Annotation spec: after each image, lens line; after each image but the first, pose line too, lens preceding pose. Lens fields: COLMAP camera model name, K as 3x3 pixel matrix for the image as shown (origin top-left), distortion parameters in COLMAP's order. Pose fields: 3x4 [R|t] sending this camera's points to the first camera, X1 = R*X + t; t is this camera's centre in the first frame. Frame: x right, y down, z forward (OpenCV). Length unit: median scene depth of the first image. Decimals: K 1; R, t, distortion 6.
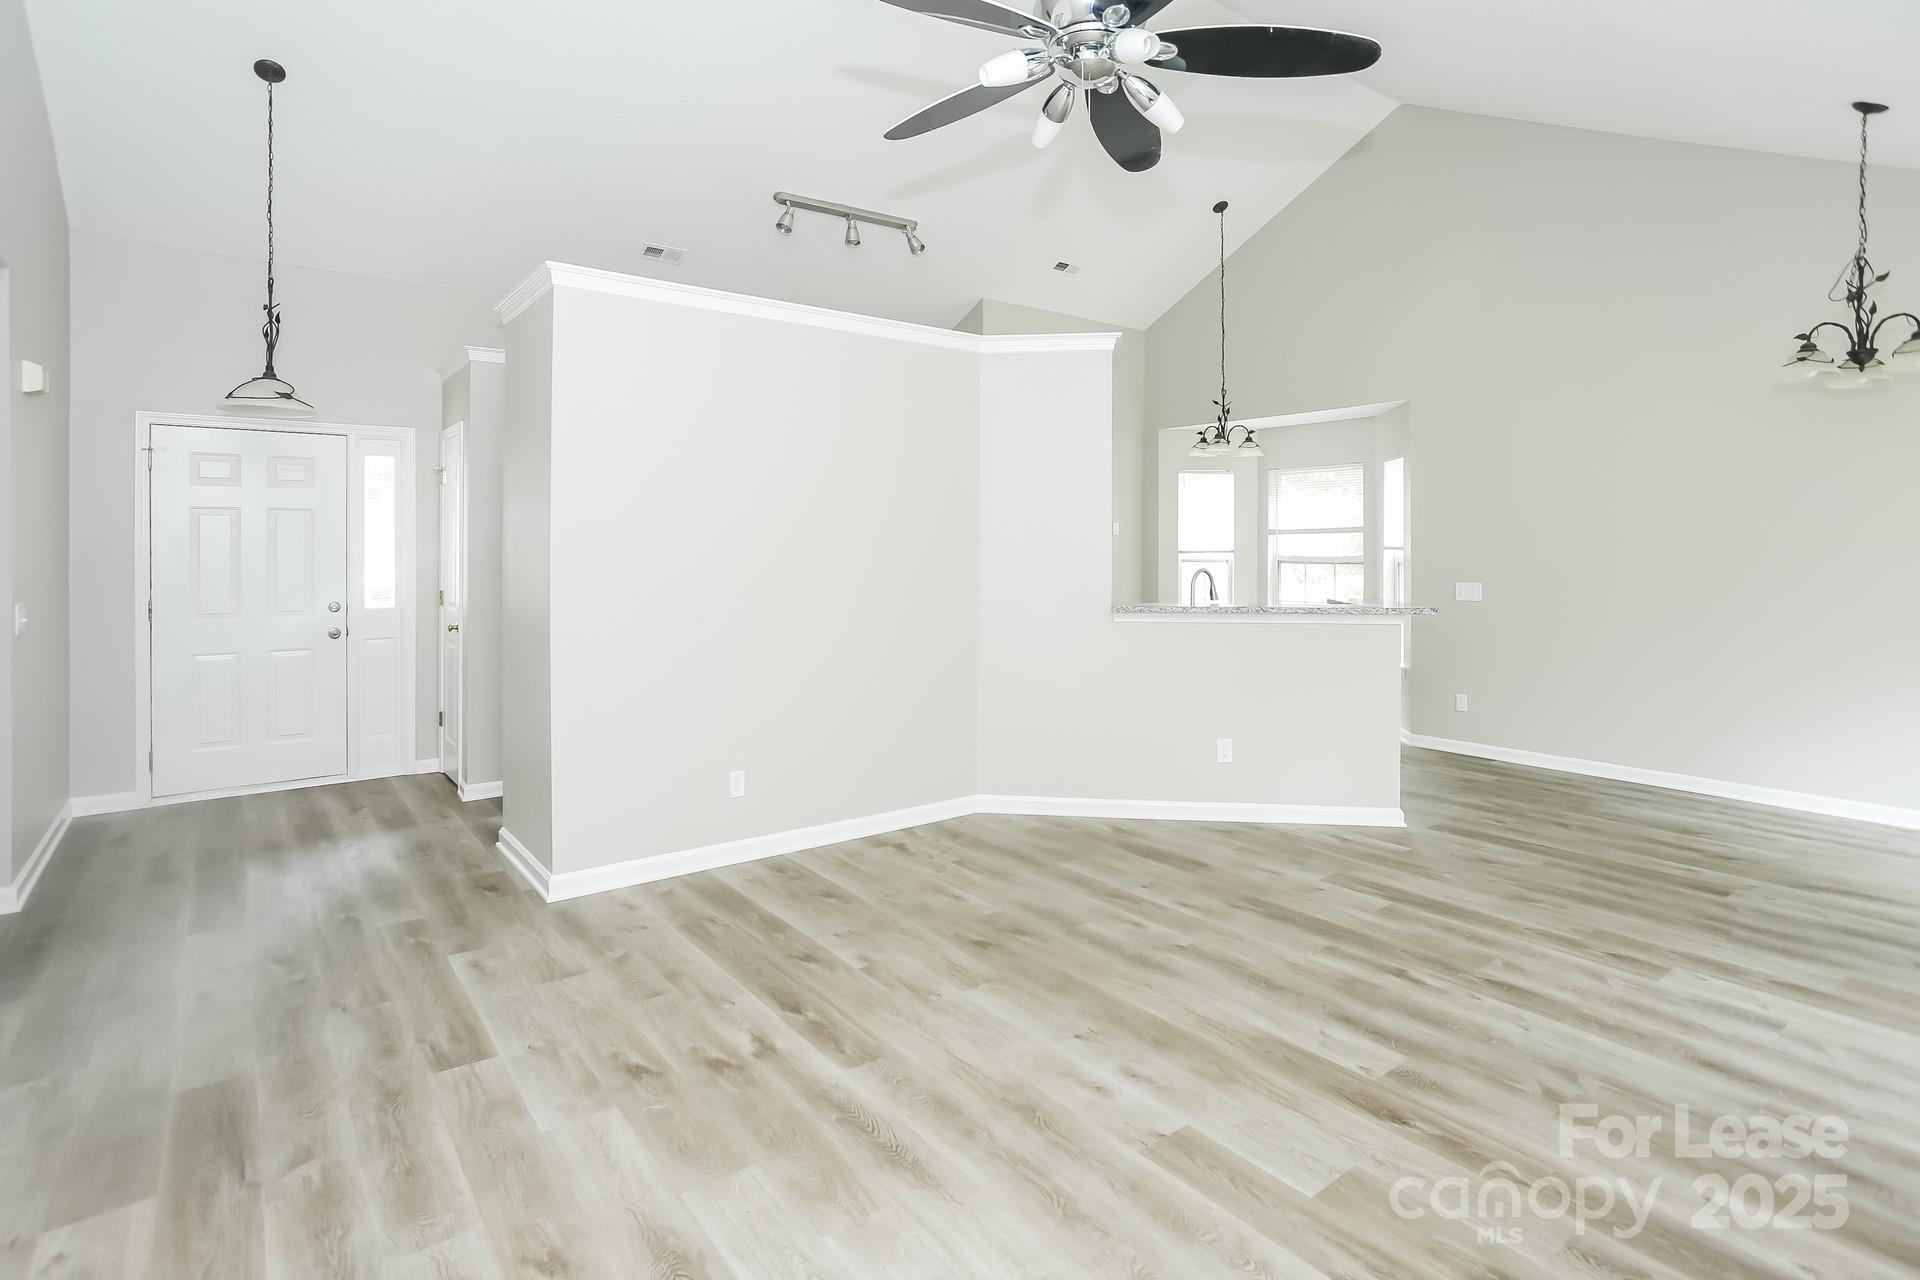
lens RADIAL K [[957.9, 0, 958.5], [0, 957.9, 638.4], [0, 0, 1]] dist [-0.013740, 0.006736]
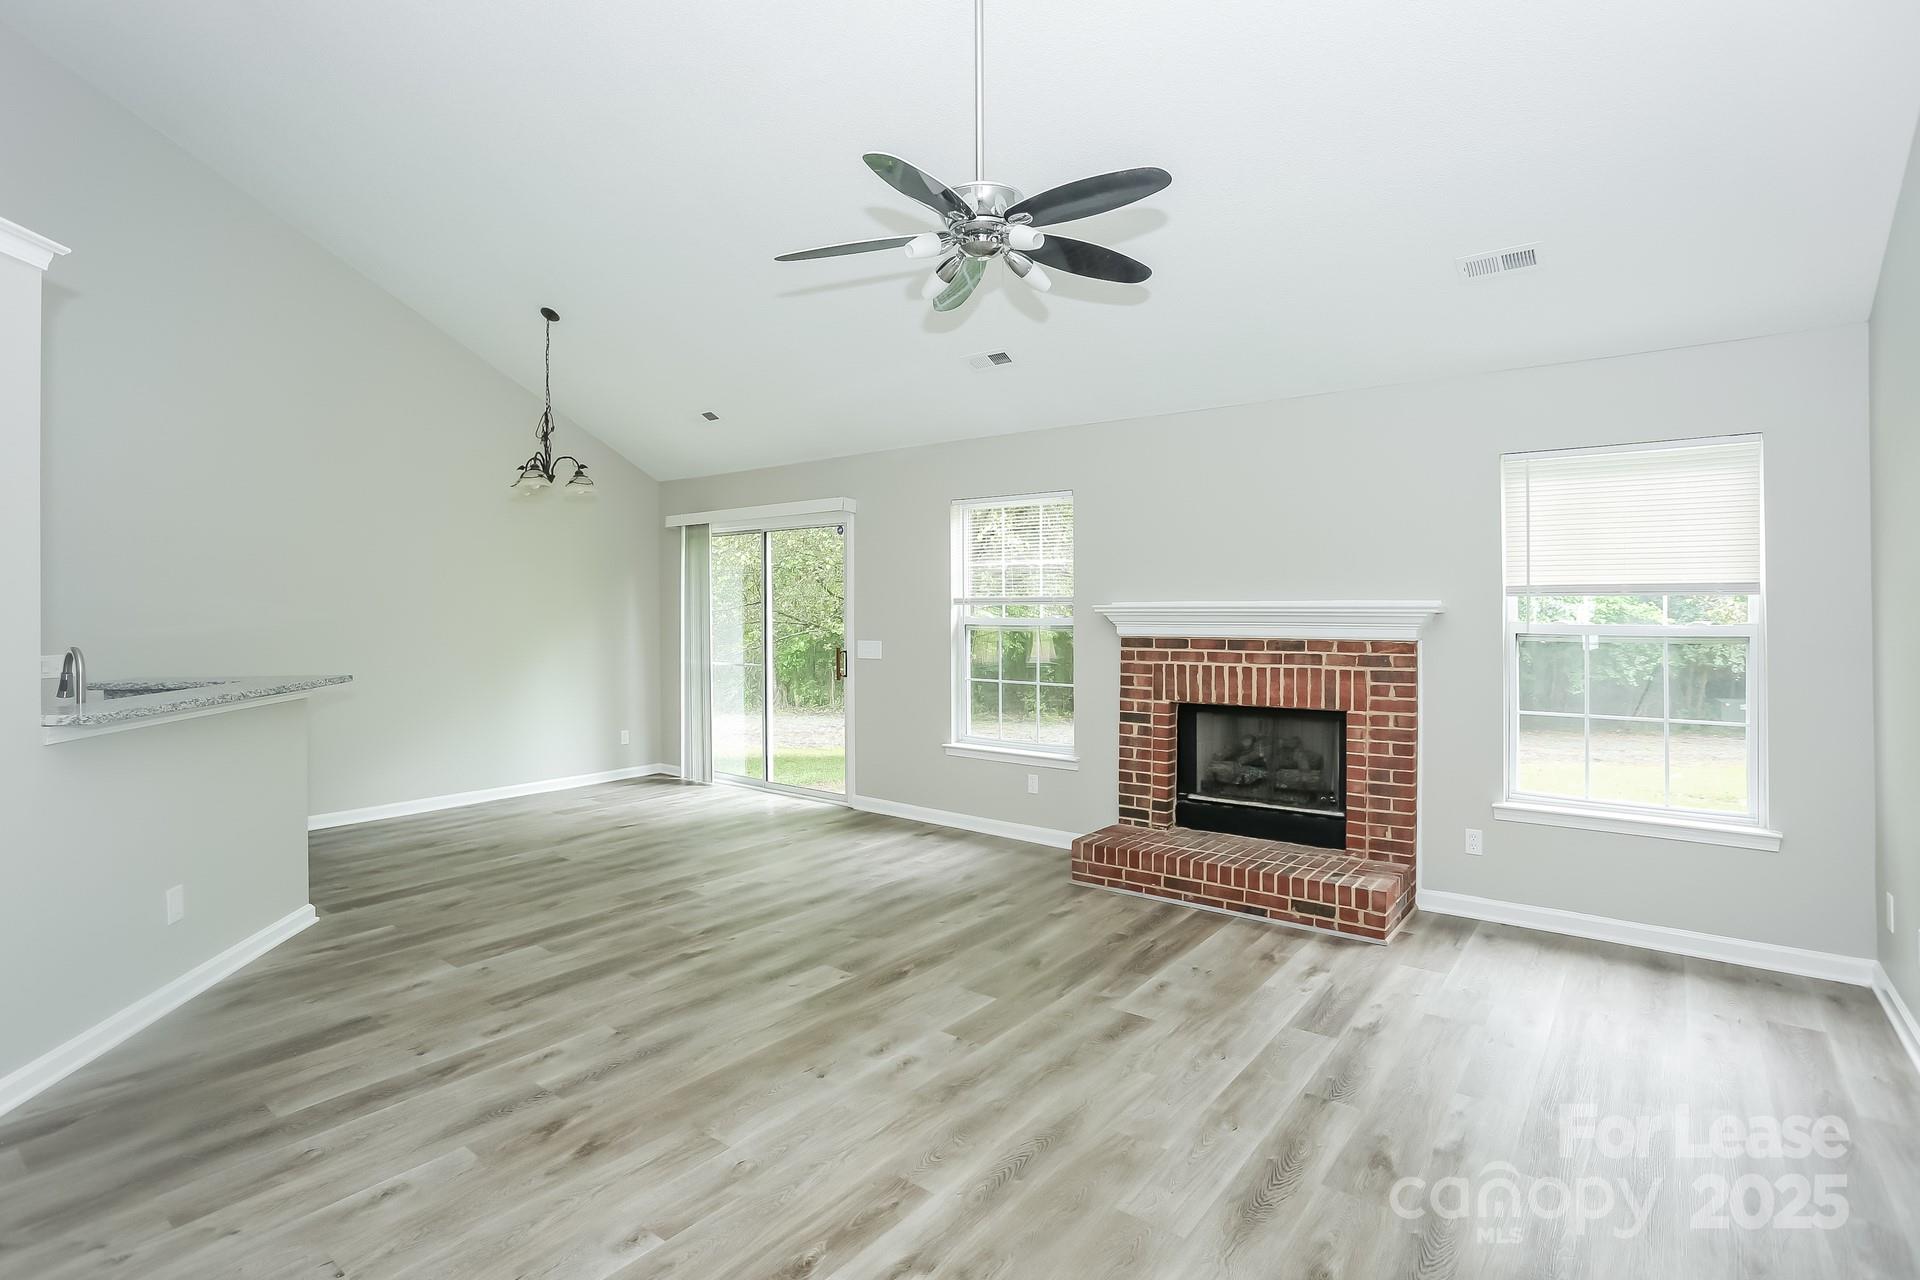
lens RADIAL K [[957.9, 0, 958.2], [0, 957.9, 628.3], [0, 0, 1]] dist [-0.013740, 0.006736]
pose [[-0.263836, -0.017386, 0.964411, -0.810740], [0.087287, 0.995305, 0.041822, -0.085821], [-0.960610, 0.095215, -0.261079, 0.972427]]
